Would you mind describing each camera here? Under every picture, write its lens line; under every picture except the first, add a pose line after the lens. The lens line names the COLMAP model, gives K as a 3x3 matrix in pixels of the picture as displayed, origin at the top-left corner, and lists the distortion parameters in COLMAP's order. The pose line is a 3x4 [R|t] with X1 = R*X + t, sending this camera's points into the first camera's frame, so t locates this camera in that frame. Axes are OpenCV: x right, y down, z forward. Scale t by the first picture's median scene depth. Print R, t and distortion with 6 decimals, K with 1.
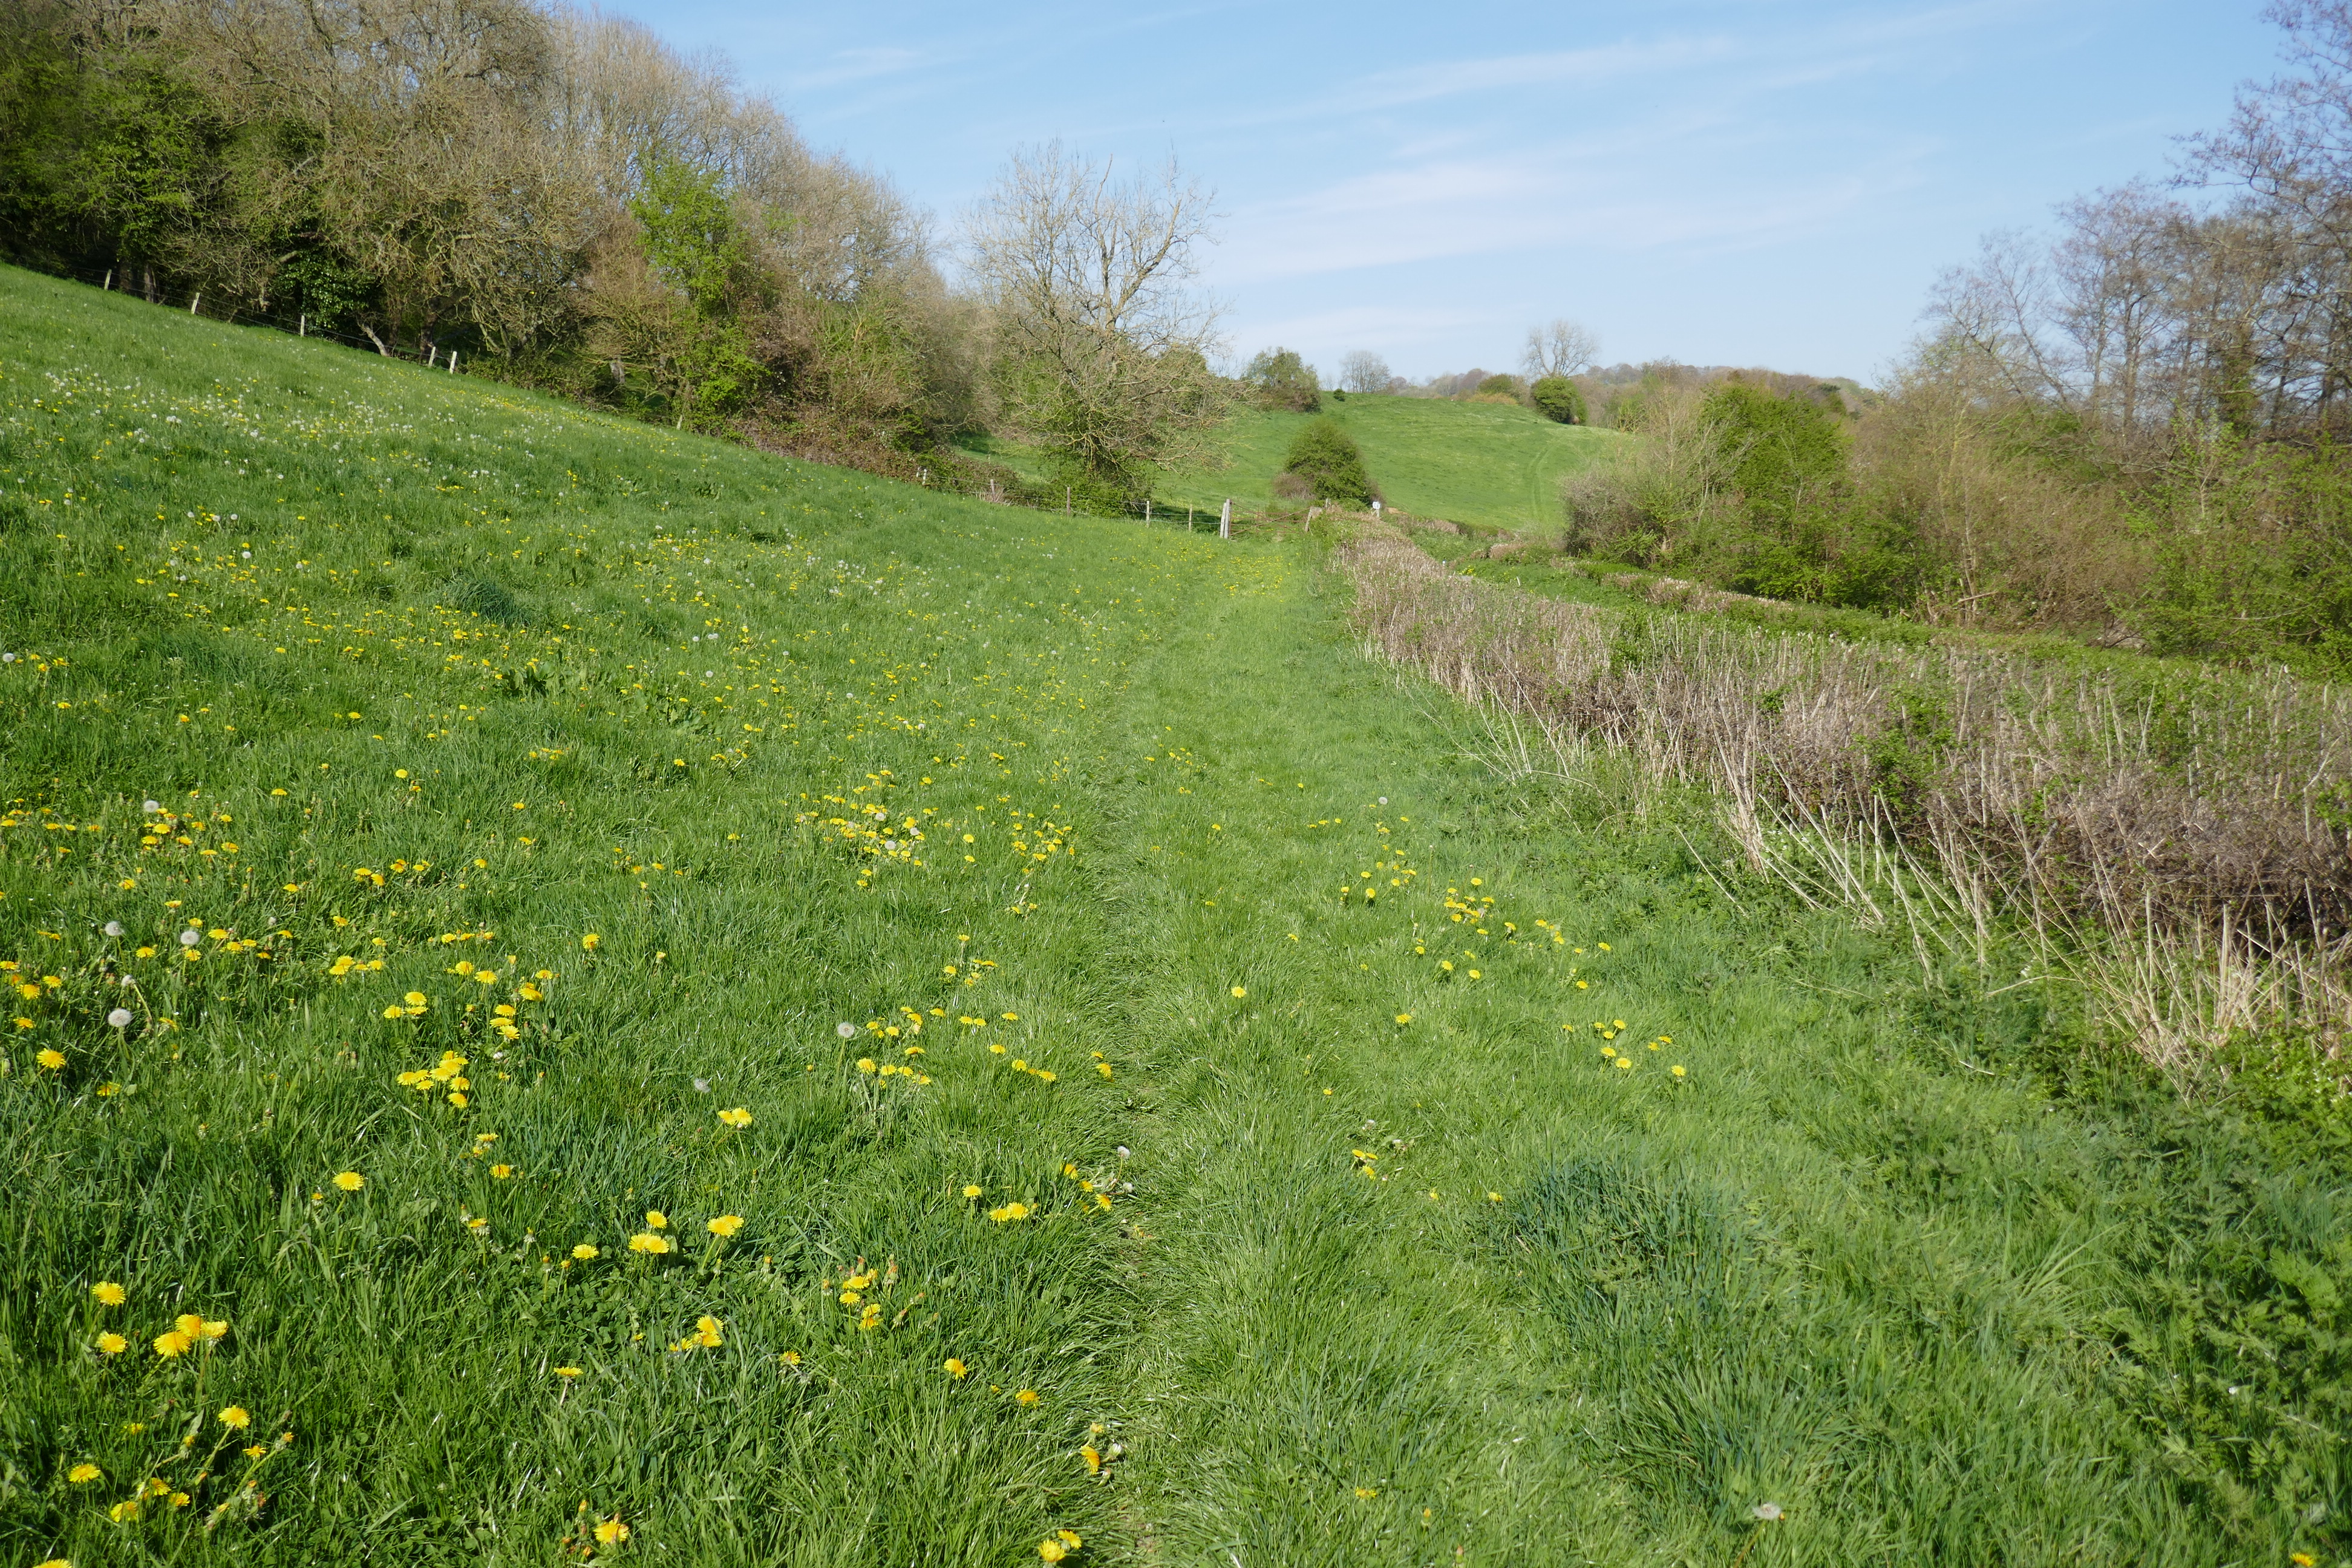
lens RADIAL K [[1852.7, 0, 1176.0], [0, 1852.7, 784.0], [0, 0, 1]] dist [-0.003501, 0.000046]
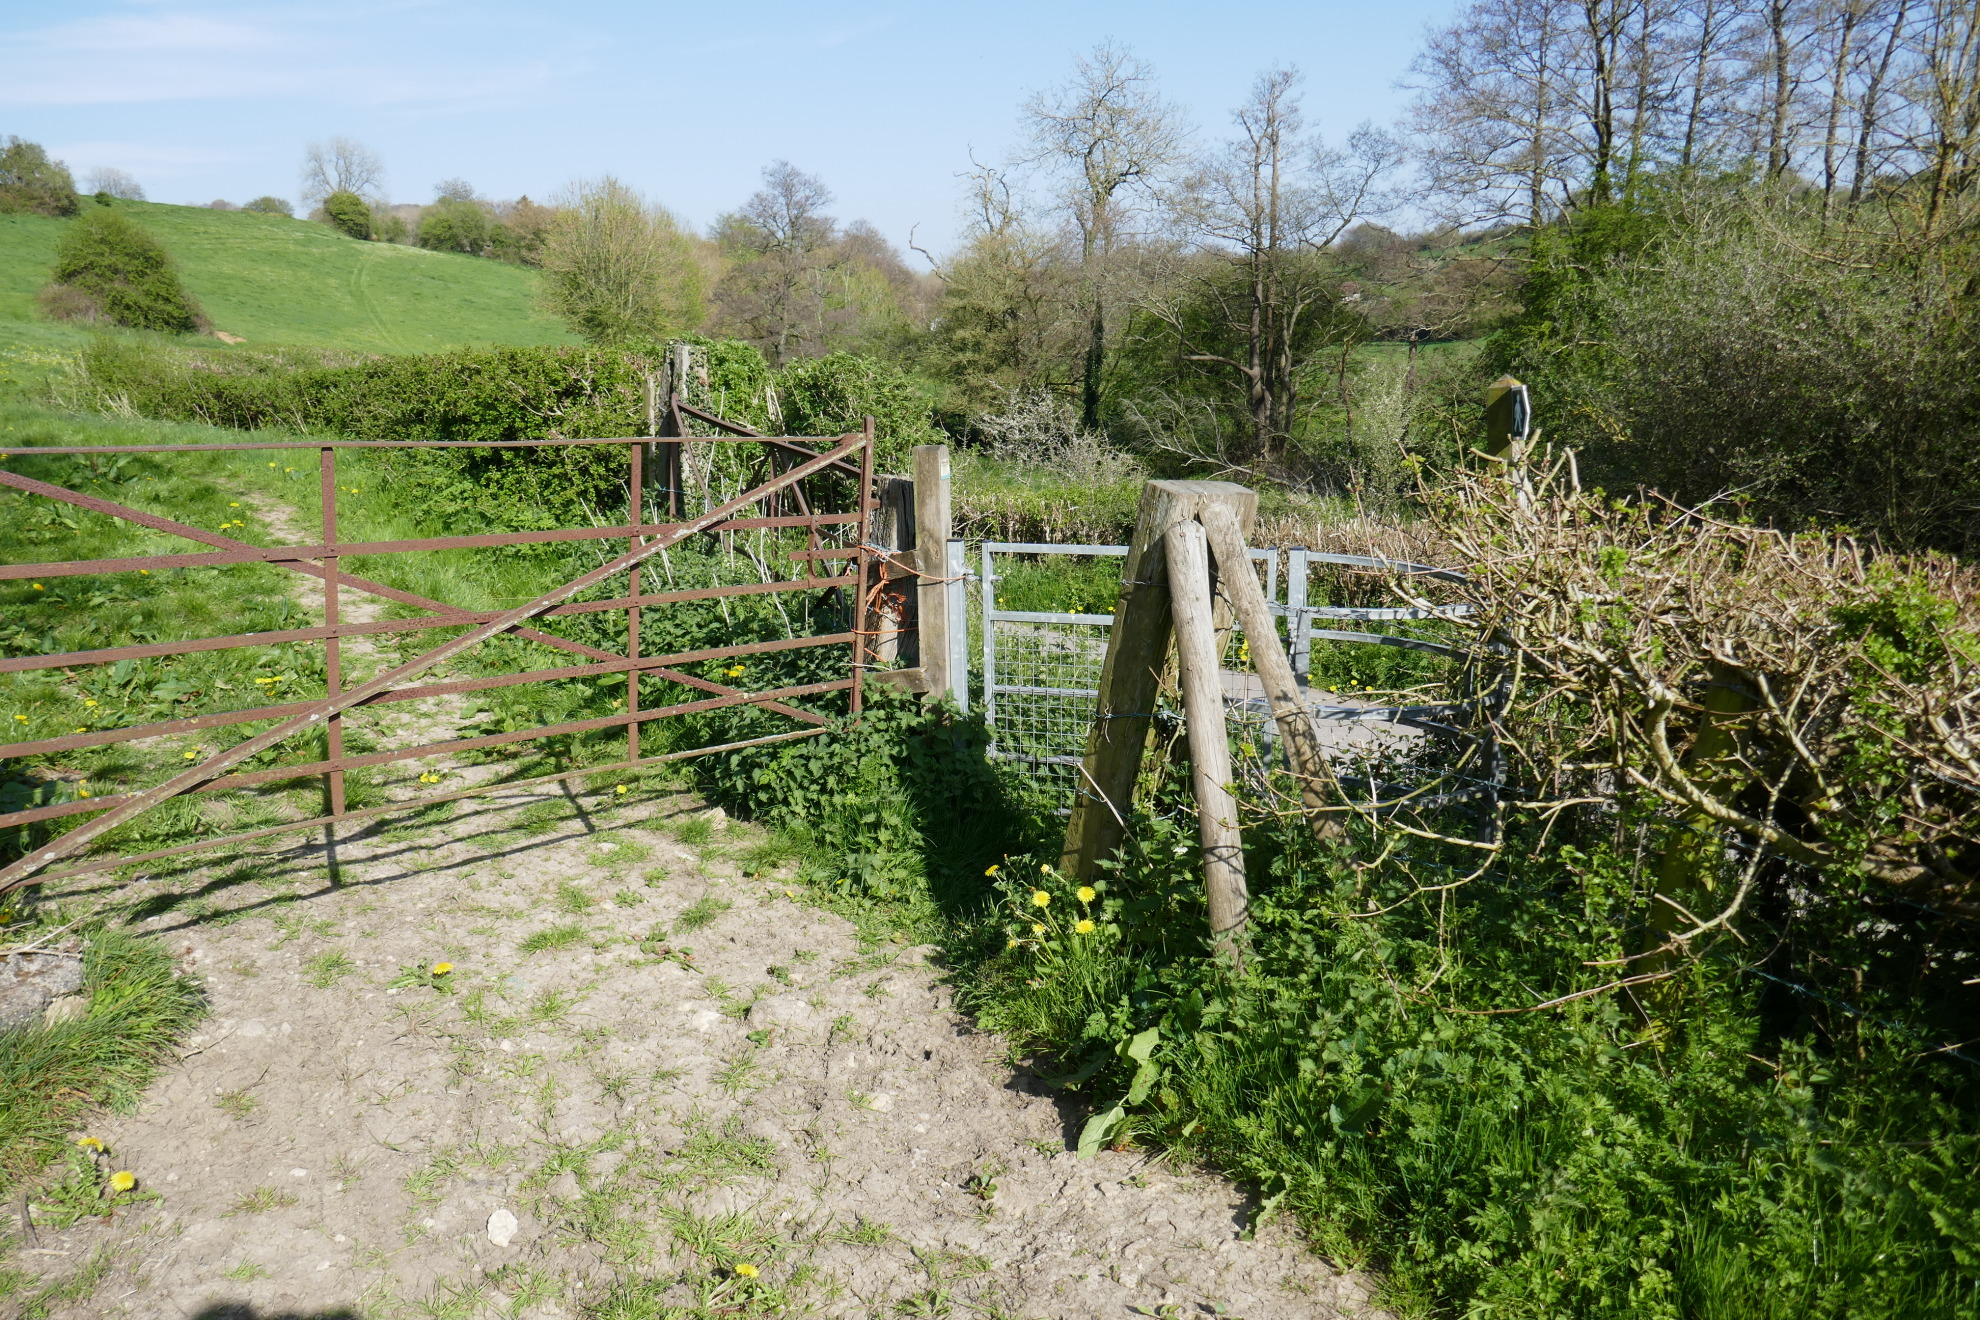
lens RADIAL K [[1385.9, 0, 998.8], [0, 1385.9, 692.4], [0, 0, 1]] dist [-0.038437, 0.001782]
pose [[0.790819, -0.156053, 0.591822, 0.033050], [0.088121, 0.985905, 0.142215, -0.148746], [-0.605673, -0.060314, 0.793424, 0.955245]]
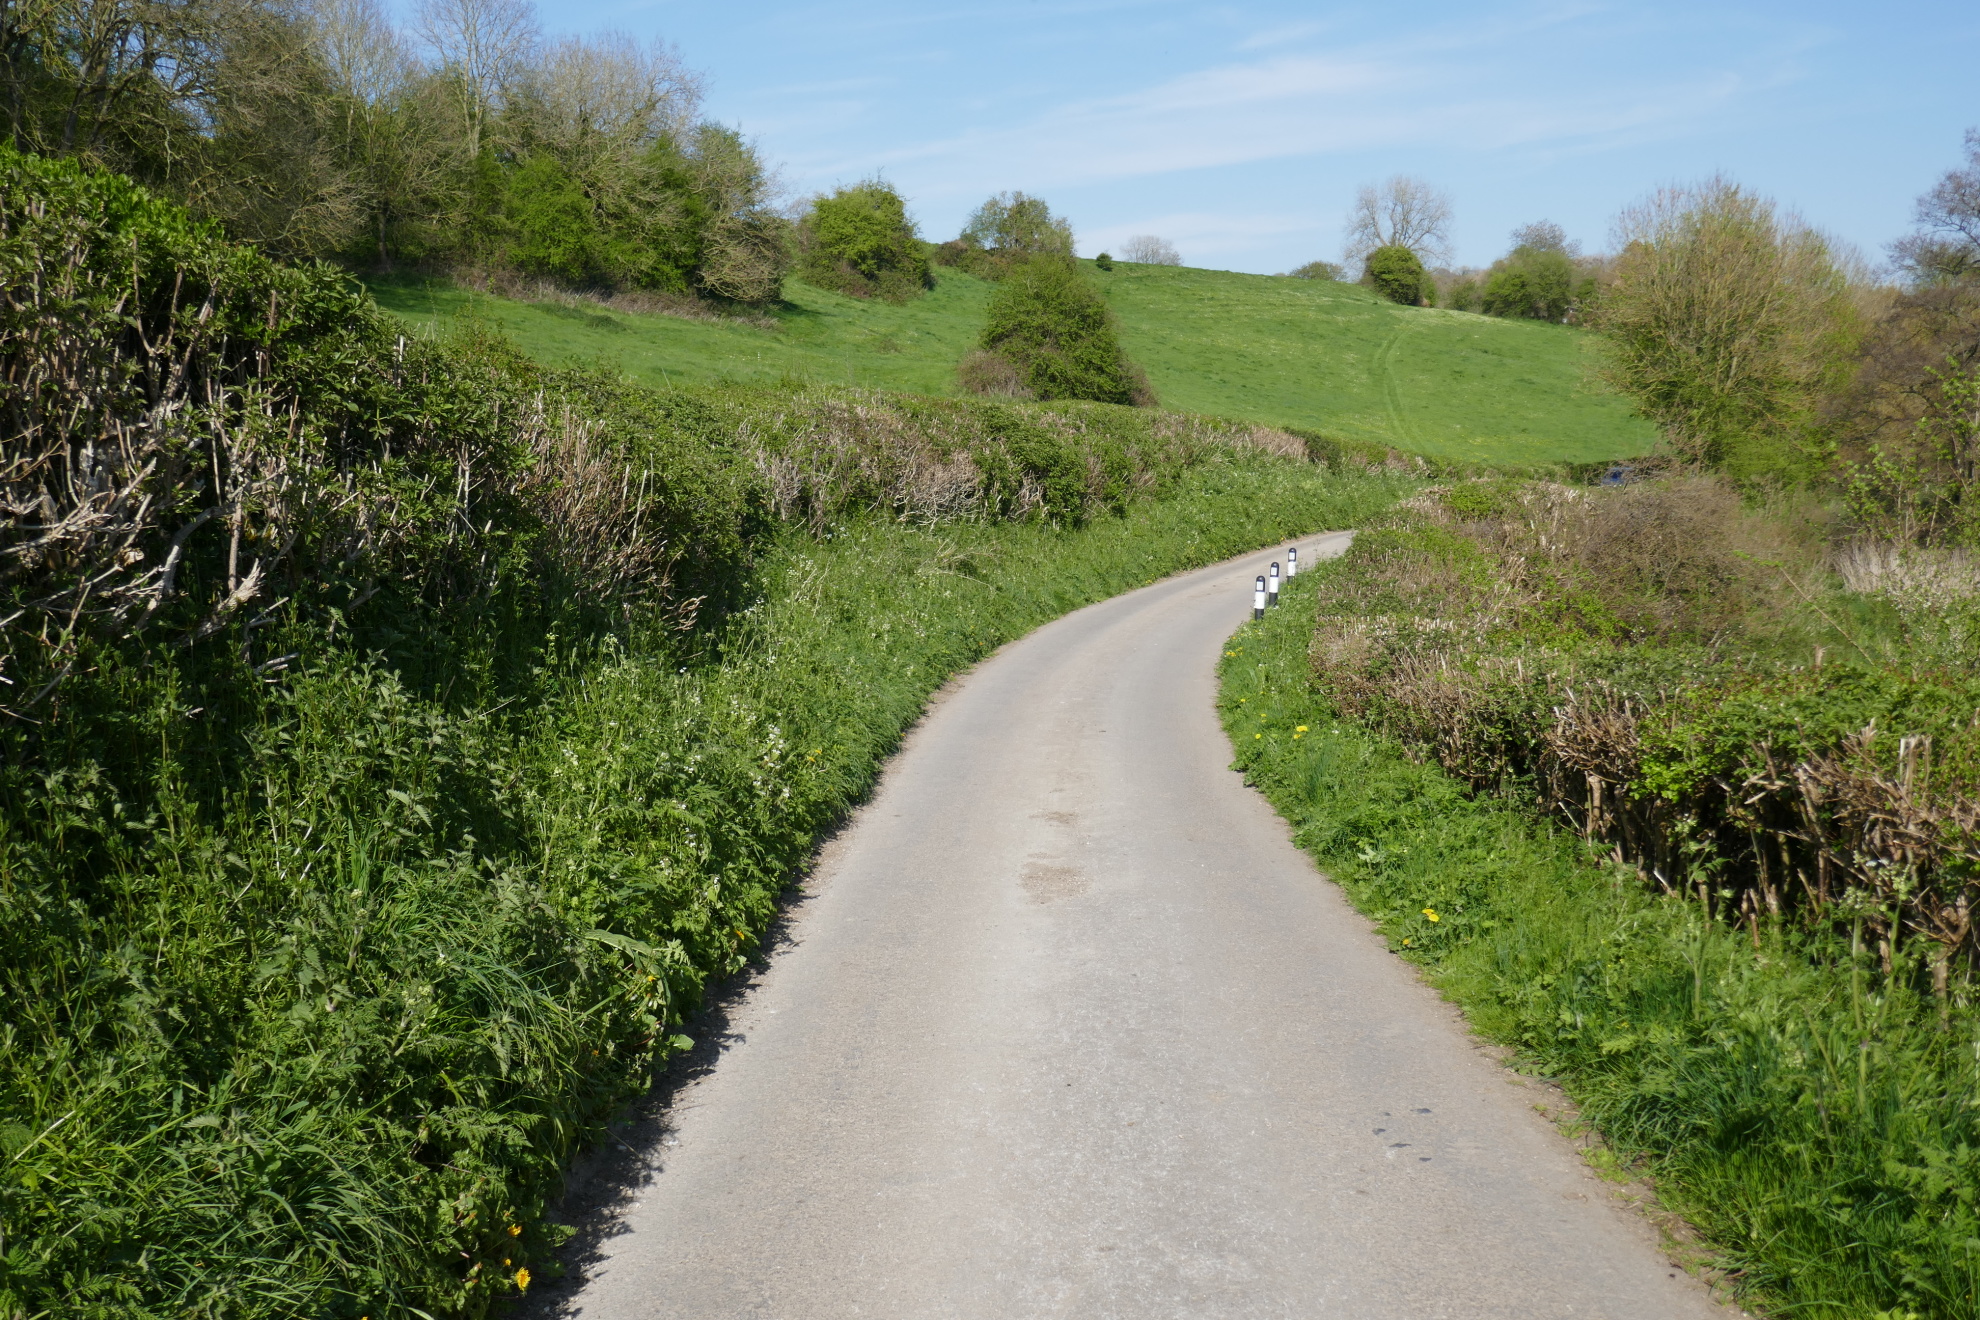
lens RADIAL K [[1936.9, 0, 990.0], [0, 1936.9, 660.0], [0, 0, 1]] dist [0.003653, -0.138175]
pose [[0.999918, -0.003365, 0.012365, 0.145503], [0.003716, 0.999588, -0.028477, -0.151489], [-0.012264, 0.028520, 0.999518, 1.098021]]
